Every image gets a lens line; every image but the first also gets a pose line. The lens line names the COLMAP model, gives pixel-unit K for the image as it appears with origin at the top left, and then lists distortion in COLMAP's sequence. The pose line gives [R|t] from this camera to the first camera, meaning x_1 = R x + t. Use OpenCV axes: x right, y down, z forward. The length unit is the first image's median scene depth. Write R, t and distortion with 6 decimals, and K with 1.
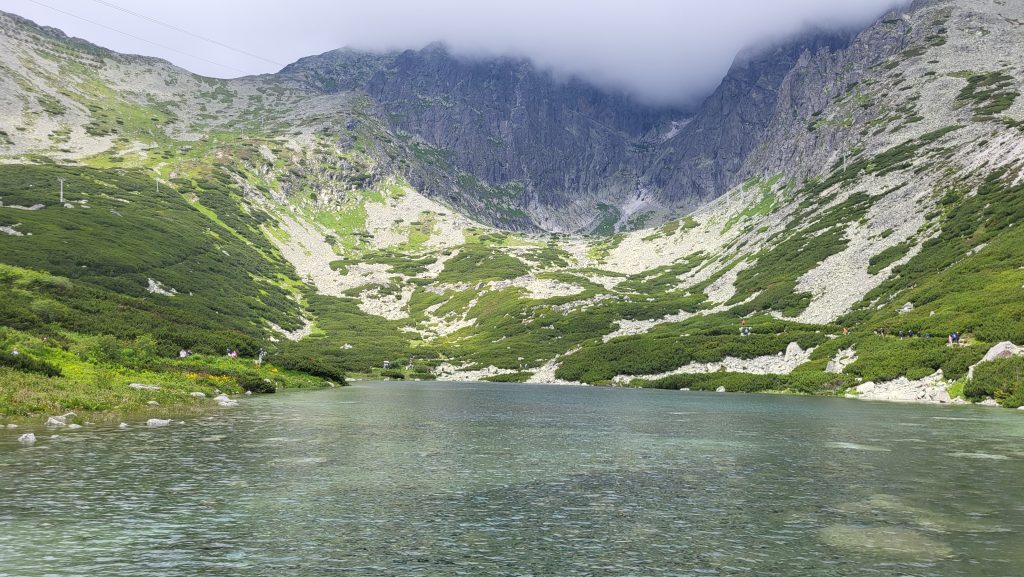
lens RADIAL K [[762.4, 0, 514.1], [0, 762.4, 283.7], [0, 0, 1]] dist [0.050048, -0.039677]
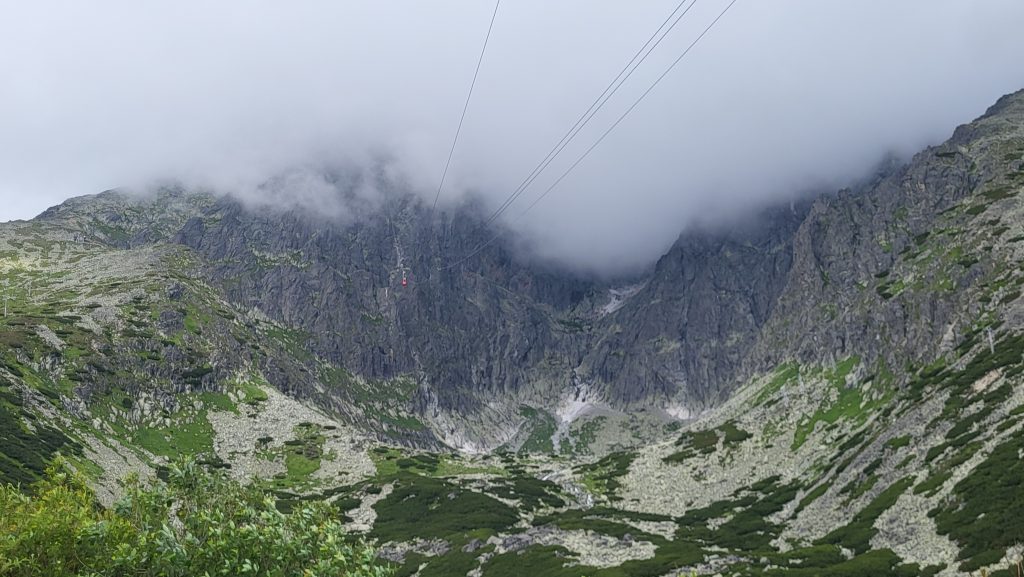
lens RADIAL K [[1099.1, 0, 502.8], [0, 1099.1, 296.8], [0, 0, 1]] dist [0.030390, 0.000000]
pose [[0.989443, -0.003435, 0.144882, -0.083939], [0.032900, 0.978941, -0.201473, -0.007613], [-0.141139, 0.204112, 0.968720, 0.063479]]
